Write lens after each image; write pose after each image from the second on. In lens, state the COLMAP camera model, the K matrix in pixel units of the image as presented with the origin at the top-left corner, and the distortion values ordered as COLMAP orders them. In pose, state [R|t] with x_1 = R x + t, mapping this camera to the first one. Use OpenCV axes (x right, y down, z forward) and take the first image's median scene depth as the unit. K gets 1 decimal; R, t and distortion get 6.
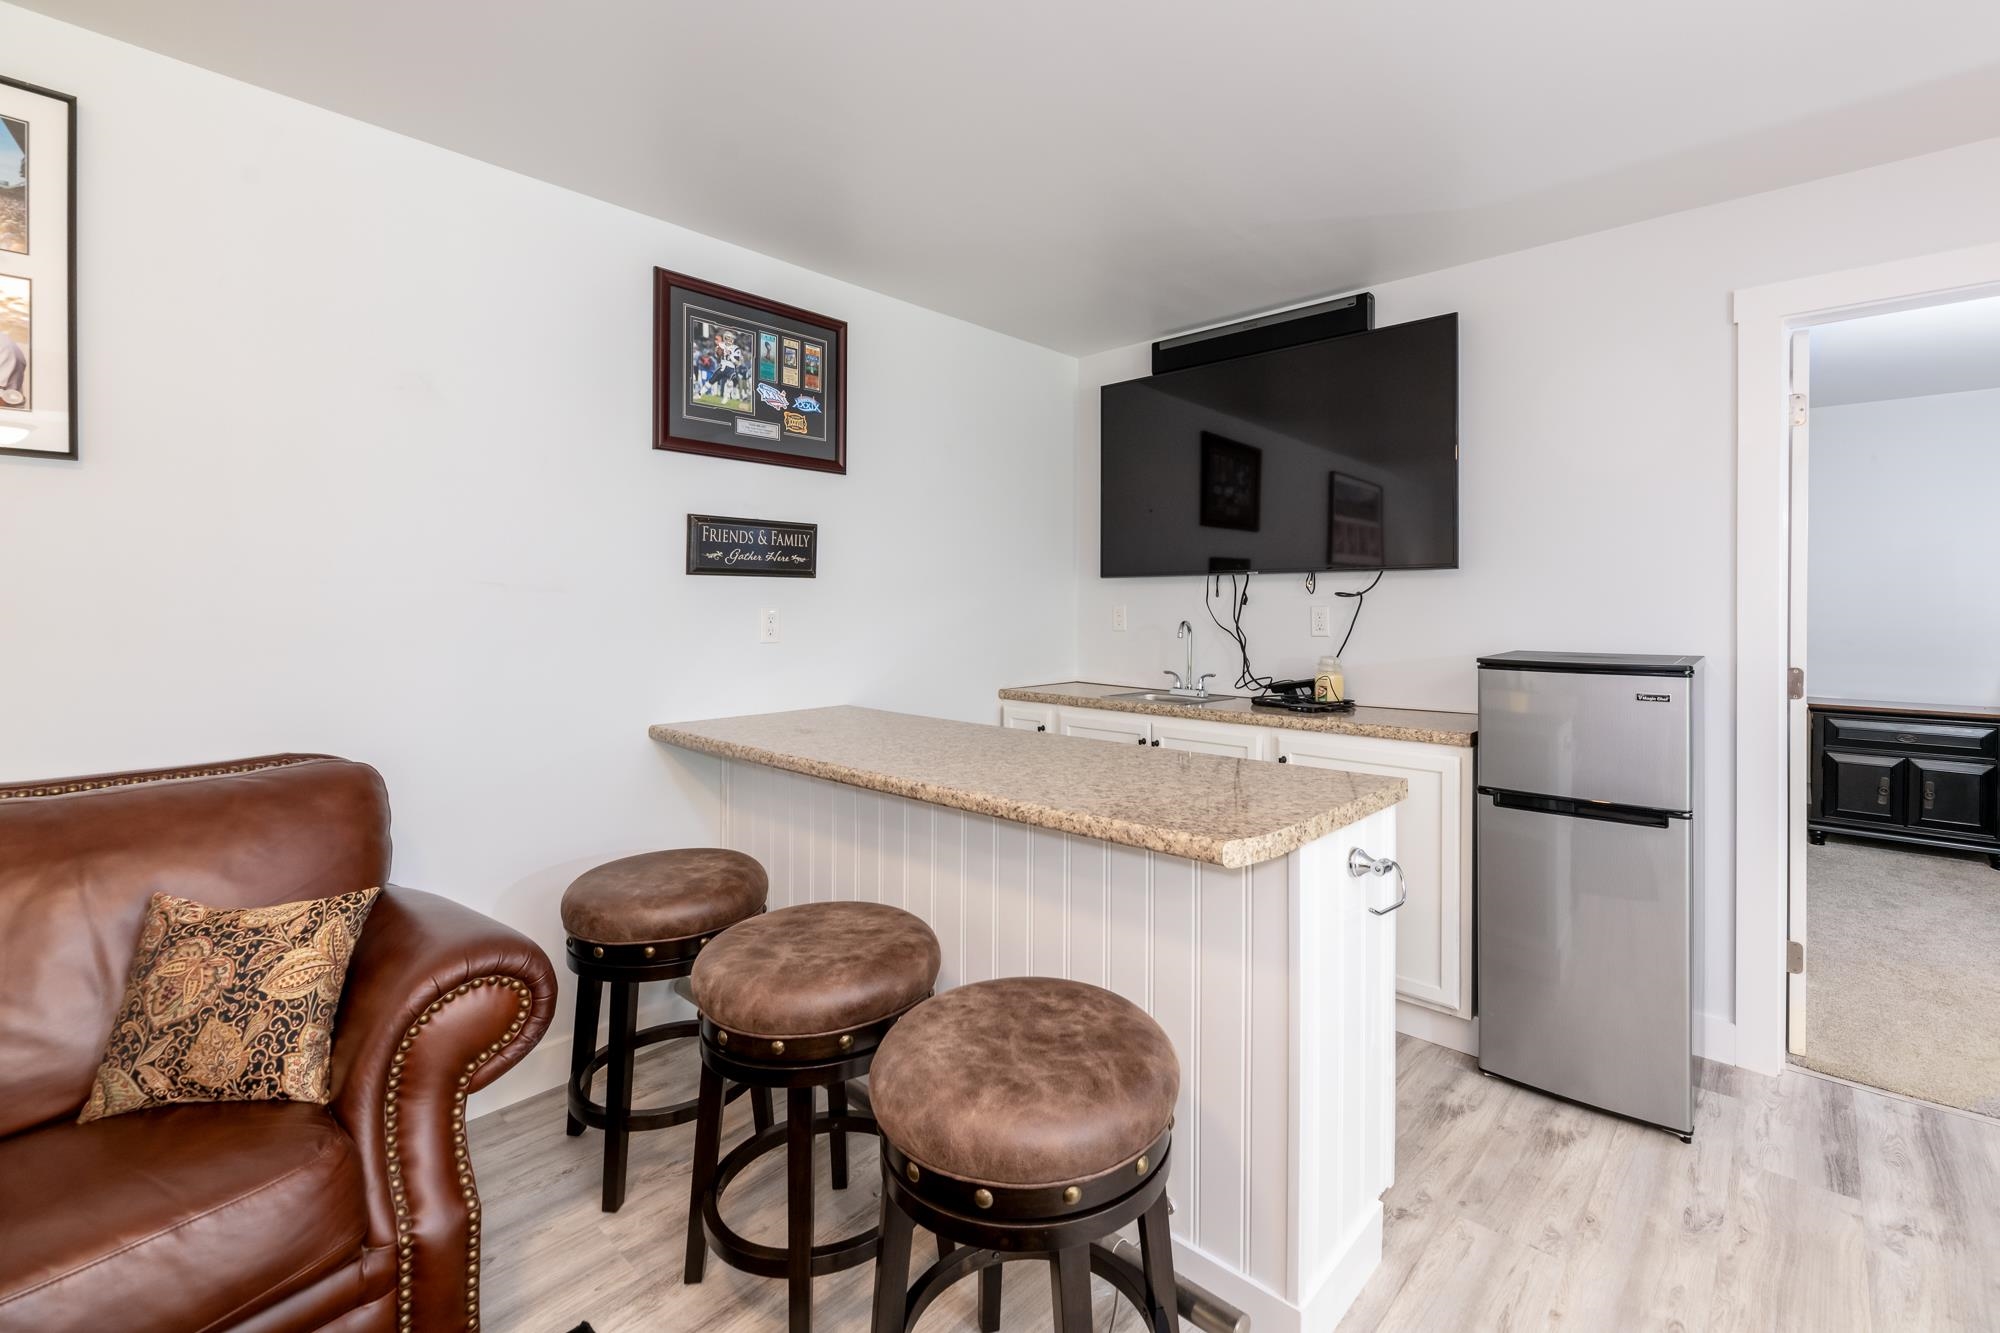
lens RADIAL K [[887.3, 0, 1061.7], [0, 887.3, 596.6], [0, 0, 1]] dist [0.000762, -0.000463]
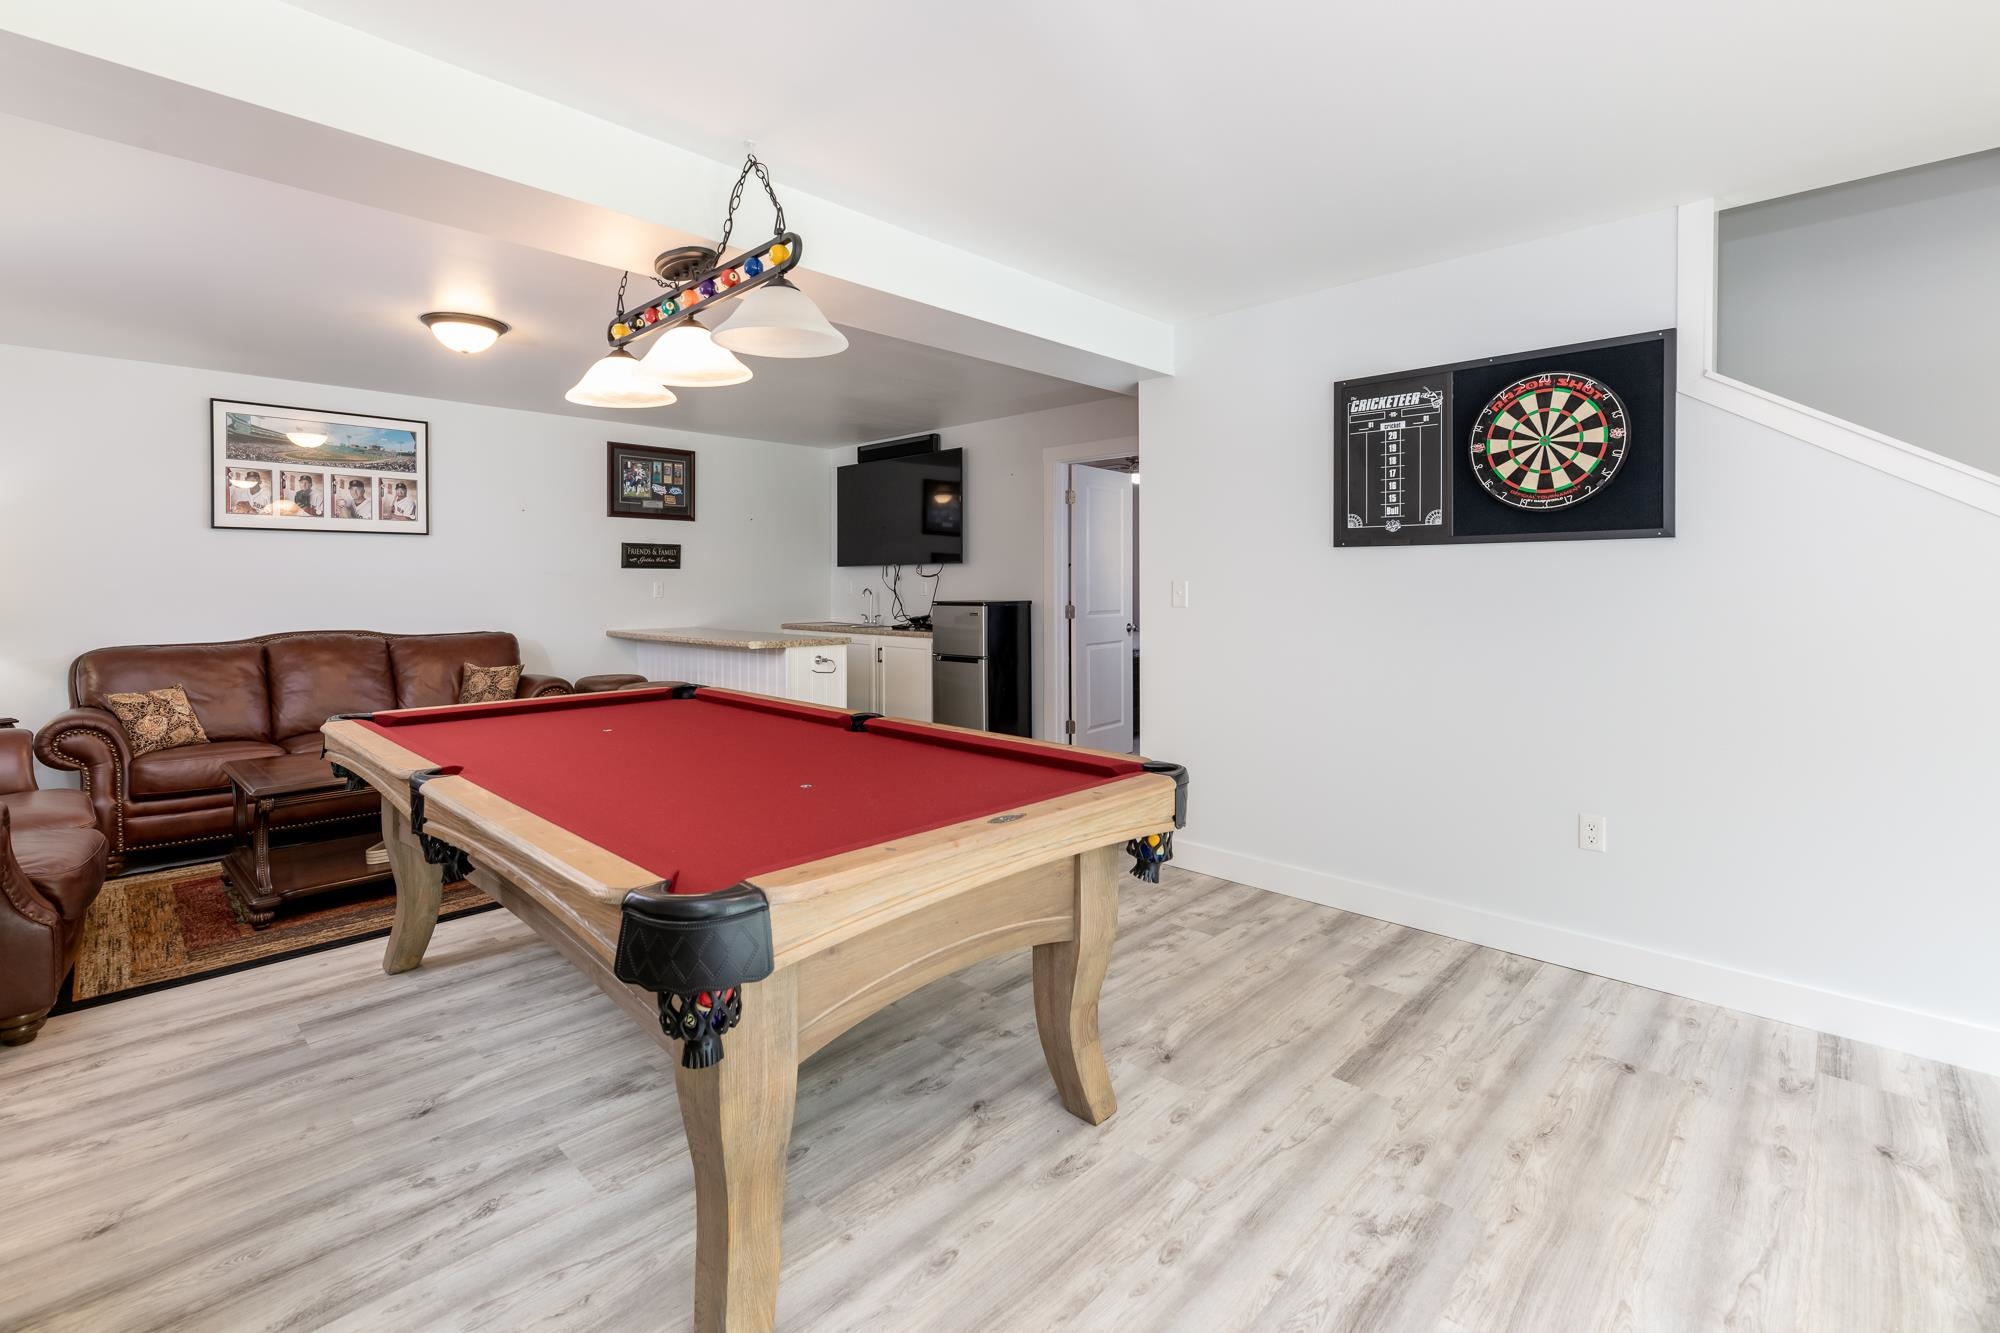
lens RADIAL K [[887.3, 0, 981.0], [0, 887.3, 569.9], [0, 0, 1]] dist [0.000762, -0.000463]
pose [[0.998732, -0.005141, -0.050087, 0.596241], [0.004834, 0.999969, -0.006240, -0.000399], [0.050118, 0.005990, 0.998725, -1.200562]]
